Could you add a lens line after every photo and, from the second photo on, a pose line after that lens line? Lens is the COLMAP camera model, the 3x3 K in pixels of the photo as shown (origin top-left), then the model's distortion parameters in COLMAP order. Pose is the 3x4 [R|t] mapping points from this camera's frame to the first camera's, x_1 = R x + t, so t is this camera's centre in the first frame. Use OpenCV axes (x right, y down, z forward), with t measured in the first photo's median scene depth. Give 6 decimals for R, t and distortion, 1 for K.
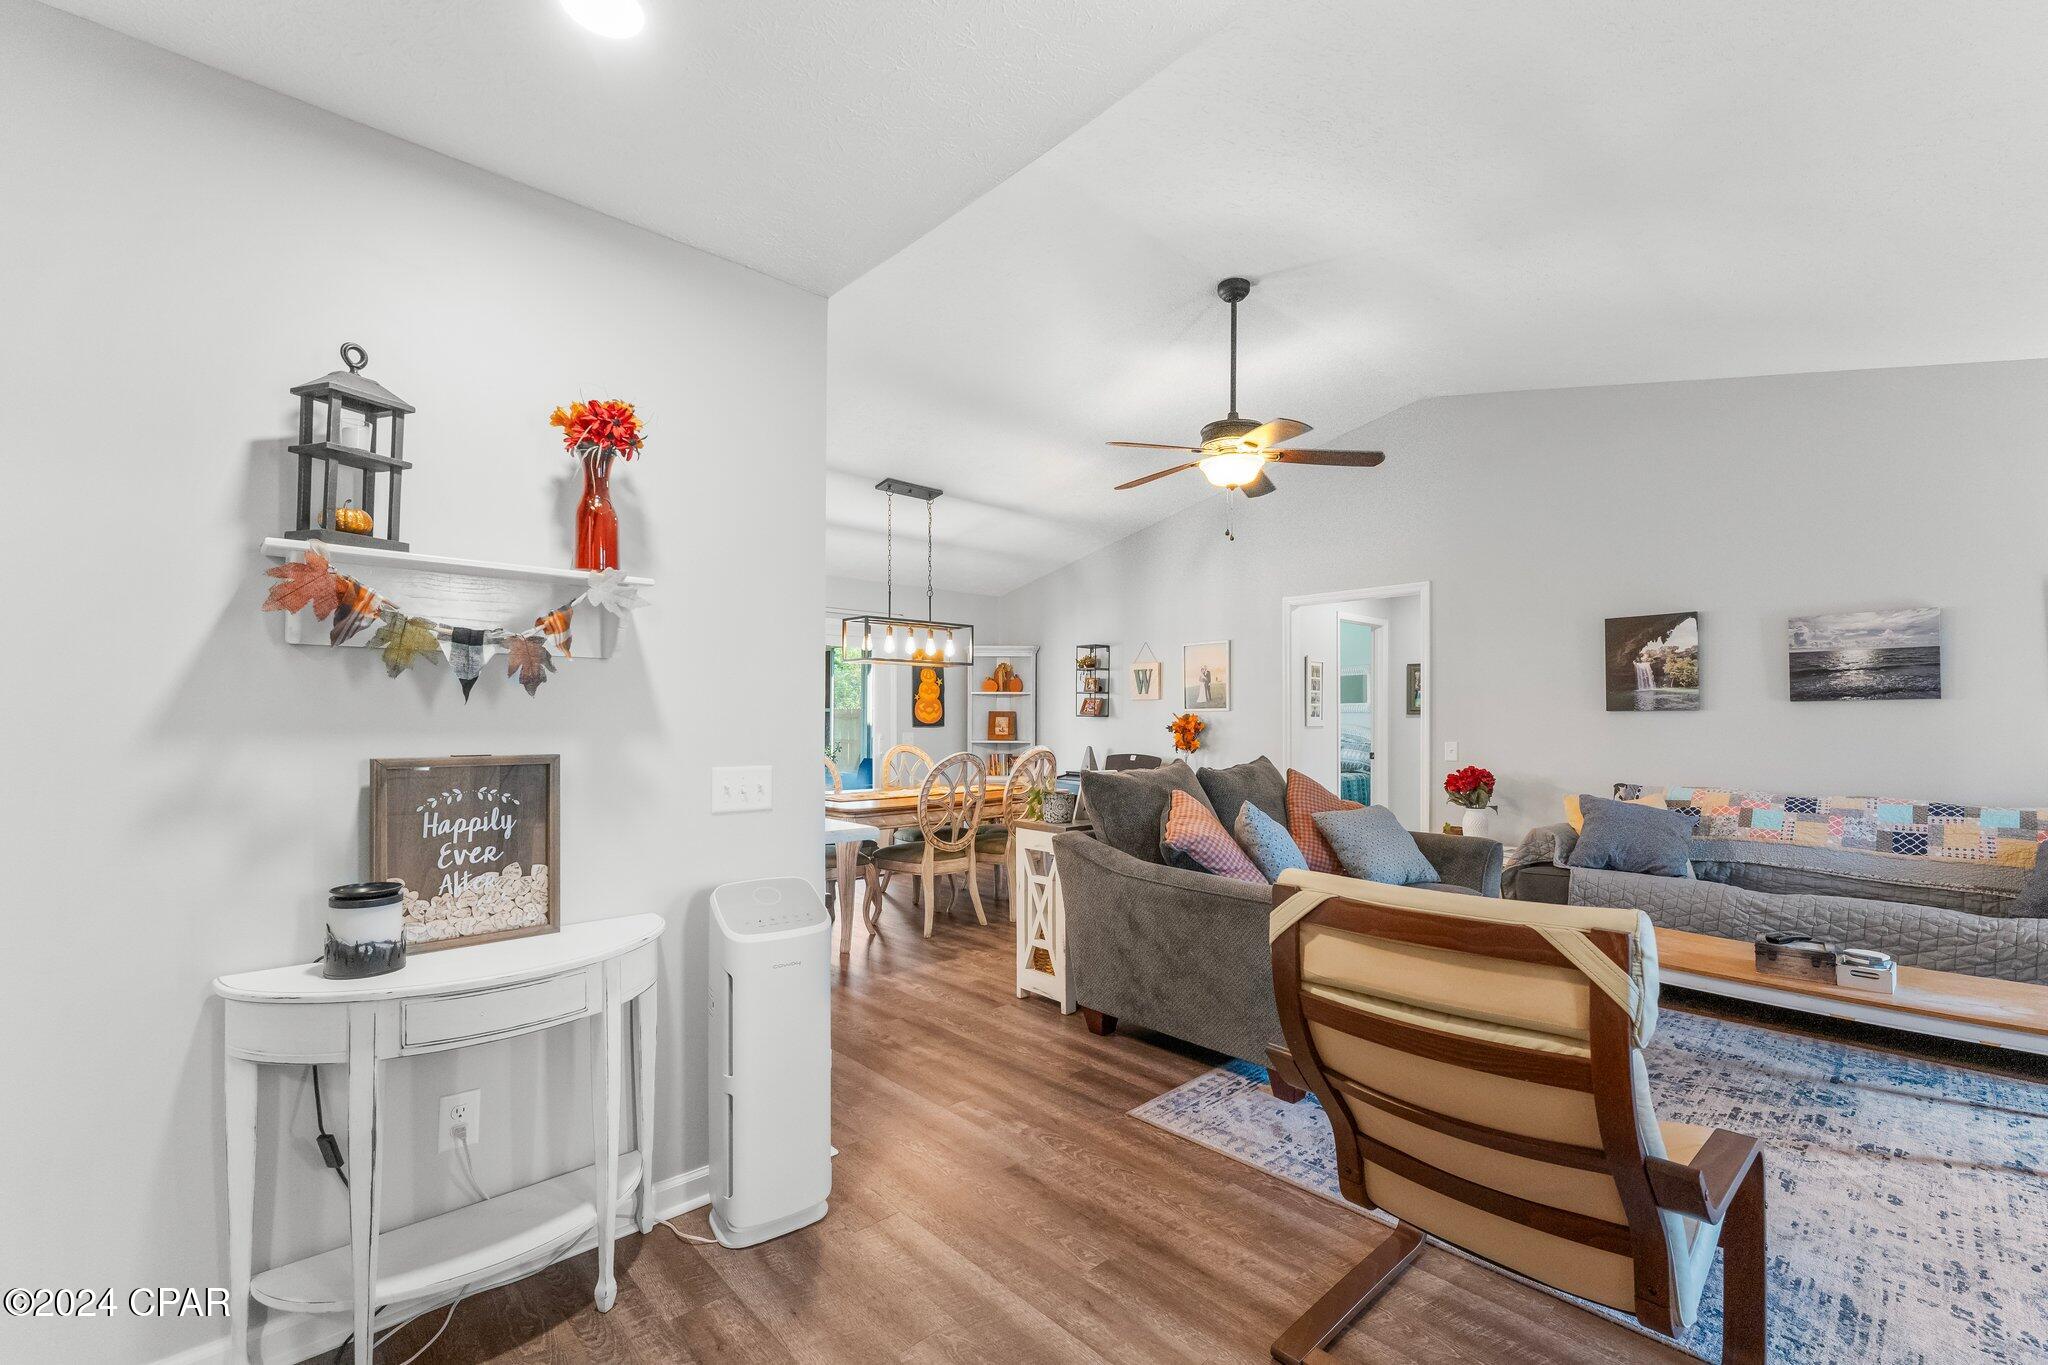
lens RADIAL K [[867.1, 0, 1030.7], [0, 867.1, 718.3], [0, 0, 1]] dist [-0.001698, 0.000158]
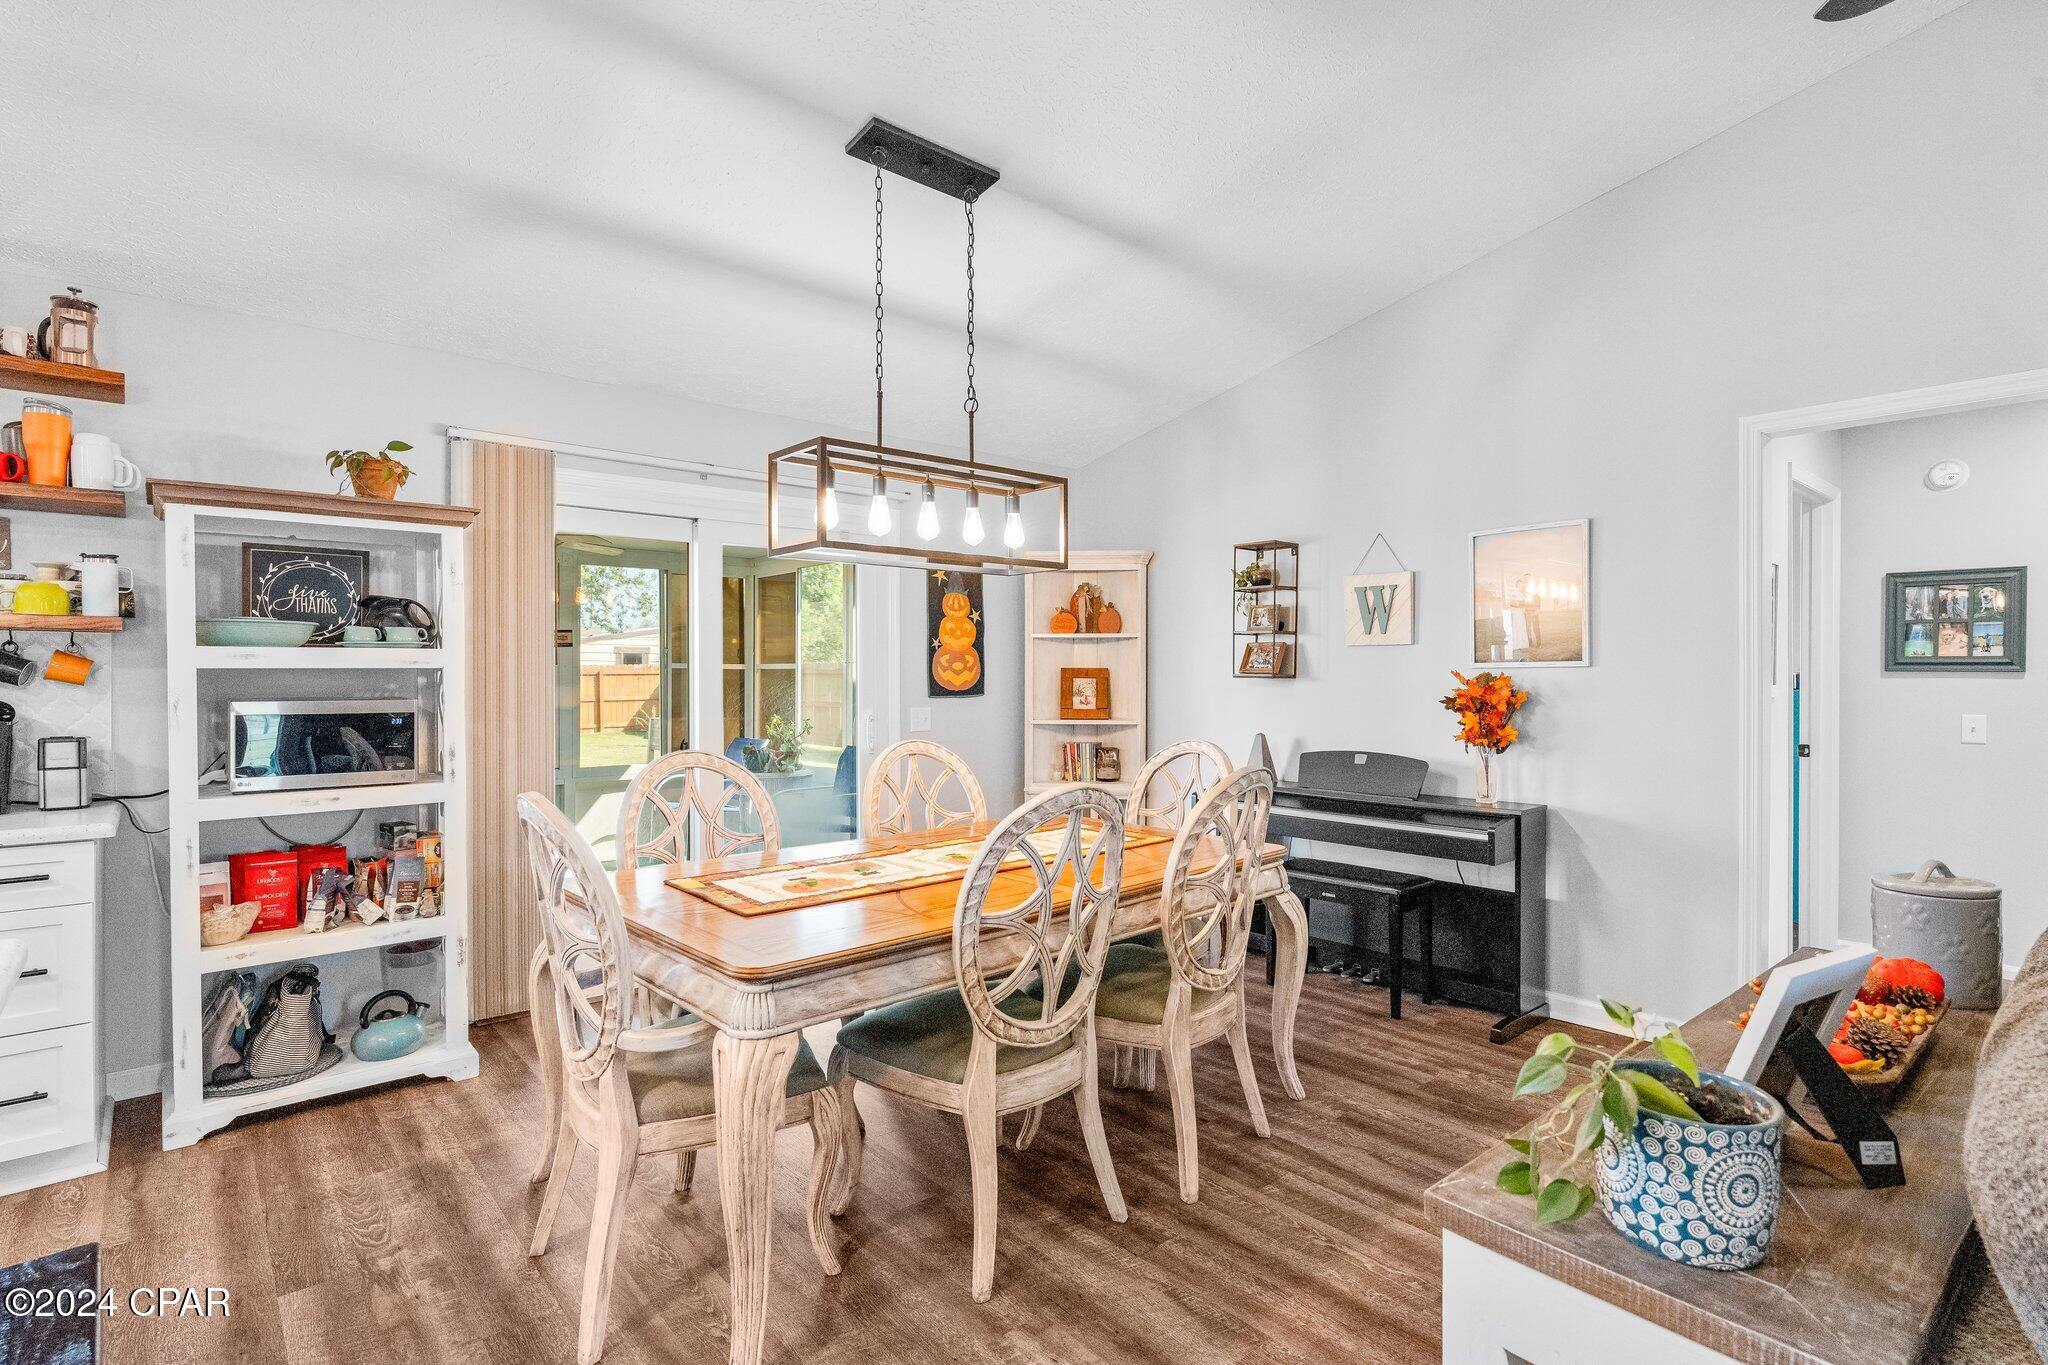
lens RADIAL K [[992.6, 0, 1020.5], [0, 992.6, 681.0], [0, 0, 1]] dist [-0.002370, -0.000143]
pose [[0.999359, -0.003748, -0.035589, -0.092447], [0.004046, 0.999957, 0.008319, -0.009203], [0.035557, -0.008457, 0.999332, 0.621528]]
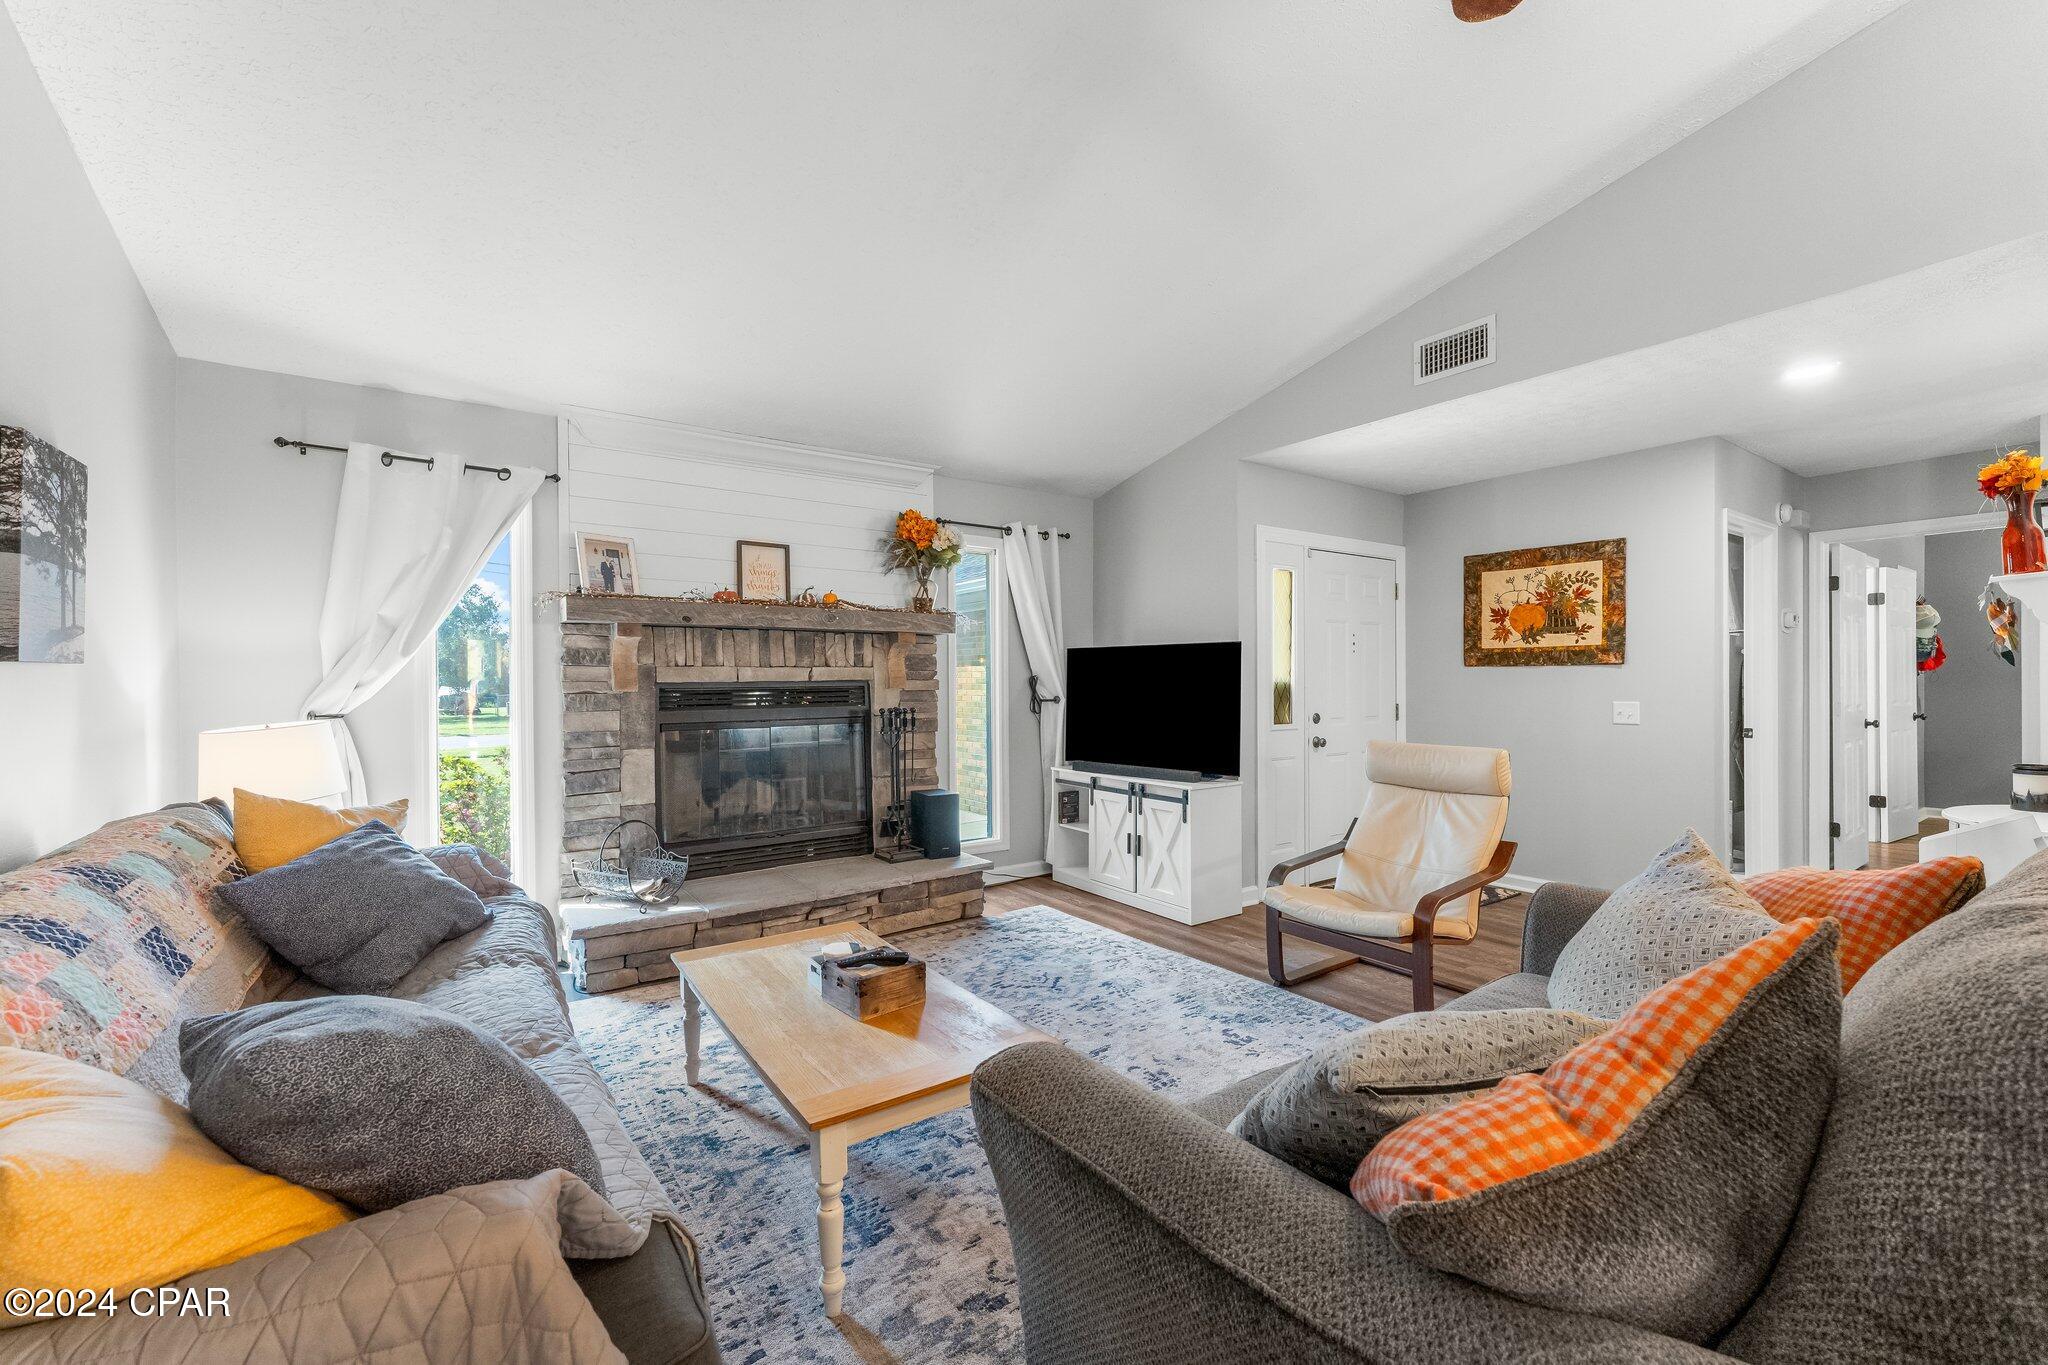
lens RADIAL K [[820.7, 0, 1019.4], [0, 820.7, 681.8], [0, 0, 1]] dist [-0.000110, -0.000026]
pose [[-0.990022, 0.003264, 0.140872, 0.404090], [0.003270, 0.999995, -0.000187, 0.003319], [-0.140872, 0.000275, -0.990028, 1.075848]]
